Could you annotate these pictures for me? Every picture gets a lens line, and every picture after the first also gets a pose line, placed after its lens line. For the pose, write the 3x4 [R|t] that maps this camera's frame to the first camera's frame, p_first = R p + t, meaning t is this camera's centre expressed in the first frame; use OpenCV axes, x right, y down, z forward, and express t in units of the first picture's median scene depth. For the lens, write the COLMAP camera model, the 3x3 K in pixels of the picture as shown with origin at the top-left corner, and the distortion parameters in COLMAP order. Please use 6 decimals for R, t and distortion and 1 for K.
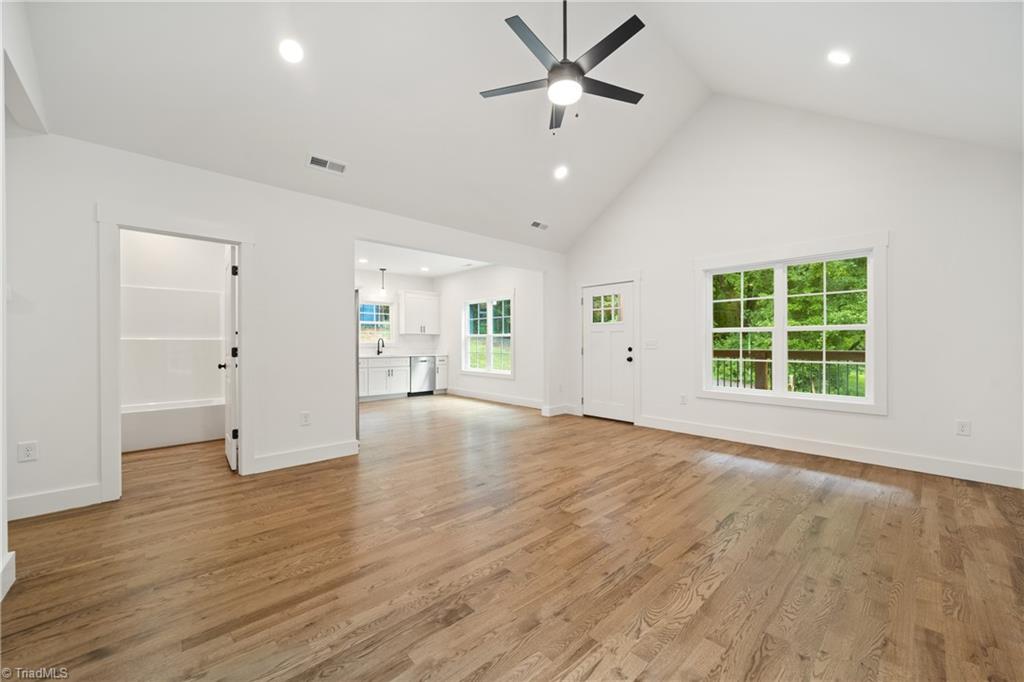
lens RADIAL K [[393.2, 0, 521.9], [0, 393.2, 342.5], [0, 0, 1]] dist [-0.016428, 0.004221]
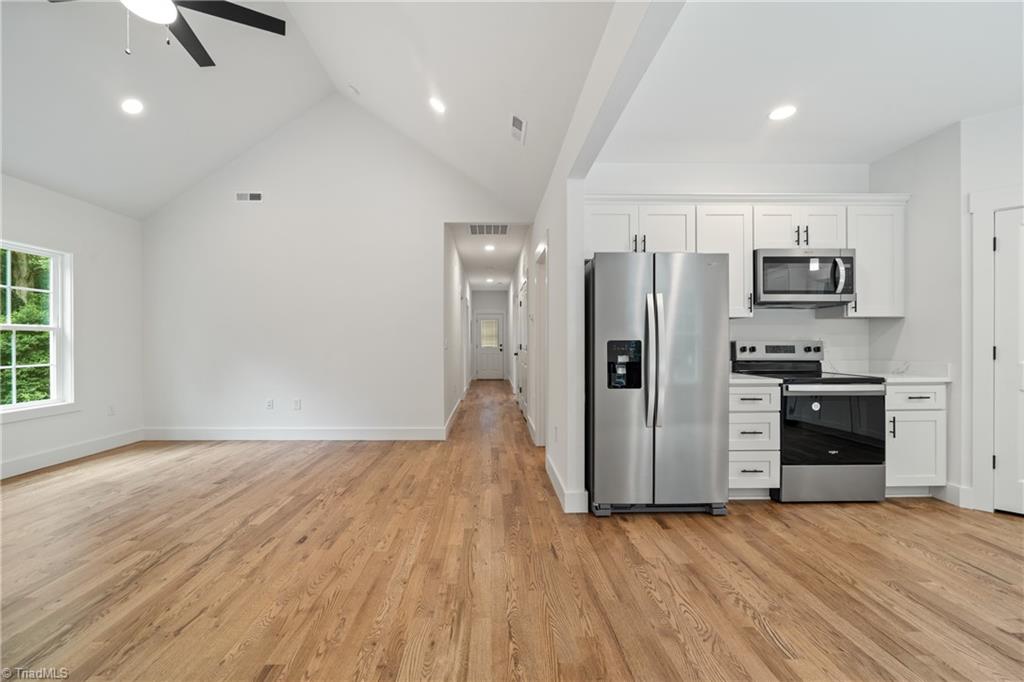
lens RADIAL K [[402.9, 0, 492.5], [0, 402.9, 344.5], [0, 0, 1]] dist [-0.011044, 0.000582]
pose [[-0.683732, 0.006788, -0.729701, 0.192690], [0.004634, 0.999977, 0.004960, 0.001702], [0.729718, 0.000010, -0.683748, 1.774222]]
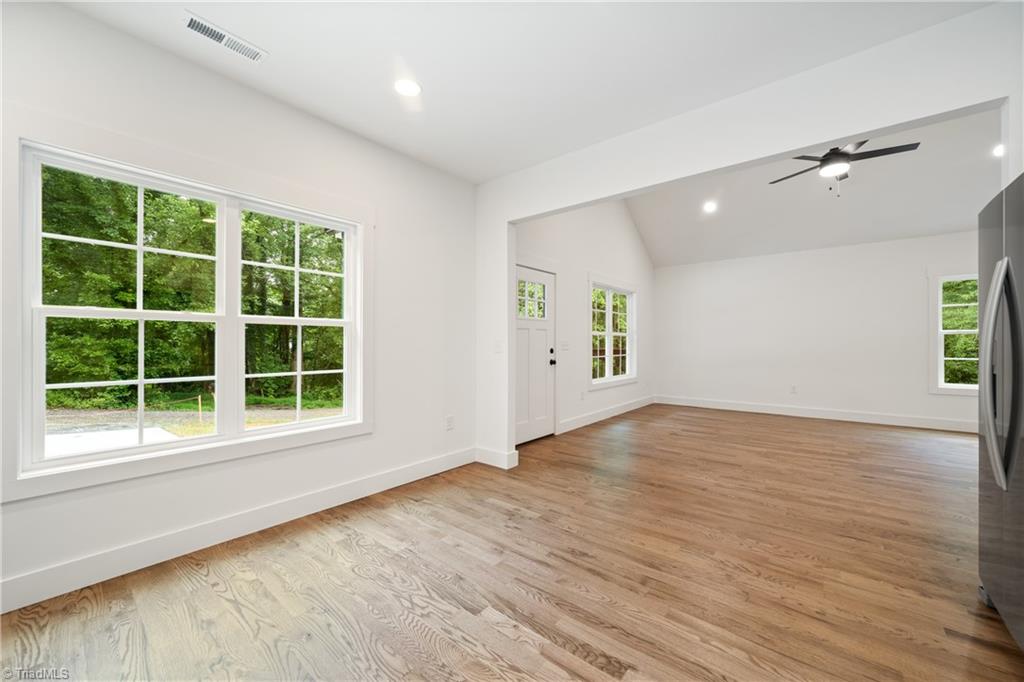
lens RADIAL K [[393.2, 0, 521.9], [0, 393.2, 342.5], [0, 0, 1]] dist [-0.016428, 0.004221]
pose [[-0.133433, 0.004112, 0.991049, -1.032016], [-0.000476, 0.999991, -0.004213, 0.004051], [-0.991058, -0.001034, -0.133430, 2.085573]]
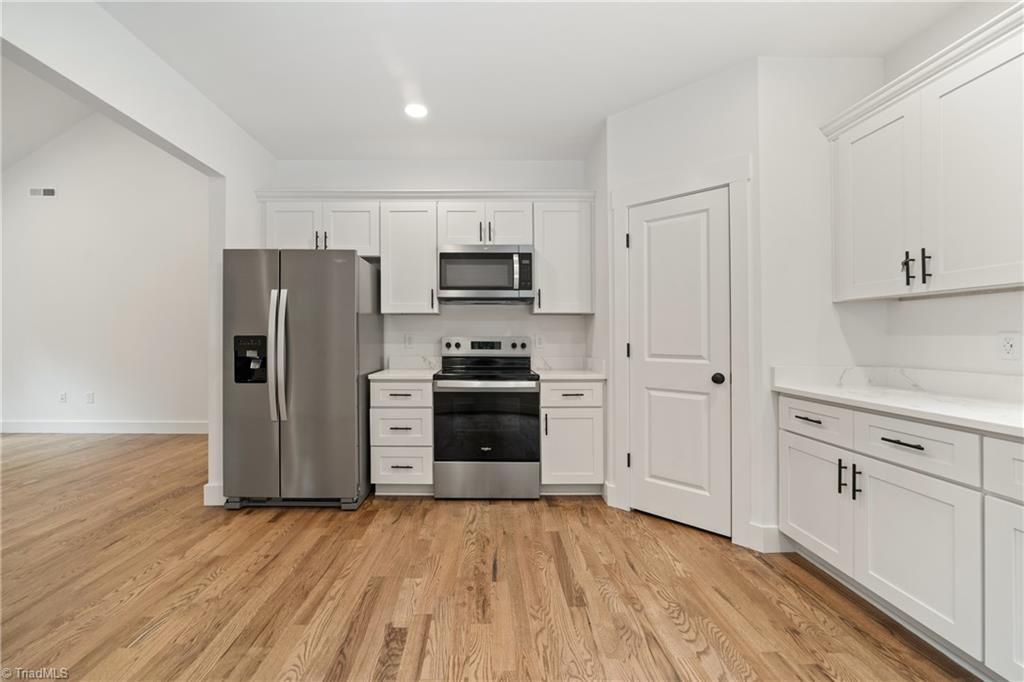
lens RADIAL K [[408.4, 0, 484.4], [0, 408.4, 336.1], [0, 0, 1]] dist [-0.010388, 0.000480]
pose [[-0.686645, -0.002202, -0.726990, -0.317432], [-0.000295, 0.999996, -0.002751, 0.001731], [0.726993, -0.001675, -0.686643, 2.346477]]
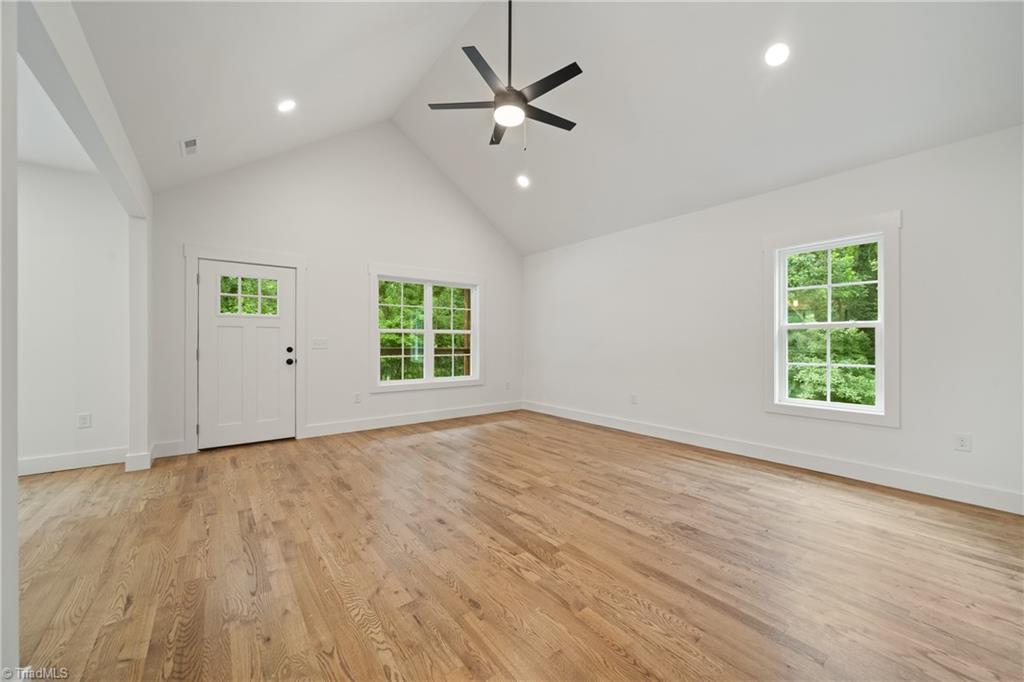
lens RADIAL K [[393.2, 0, 521.9], [0, 393.2, 342.5], [0, 0, 1]] dist [-0.016428, 0.004221]
pose [[0.088030, 0.000605, 0.996118, -0.882971], [-0.001151, 0.999999, -0.000506, 0.003613], [-0.996117, -0.001102, 0.088030, 0.776403]]
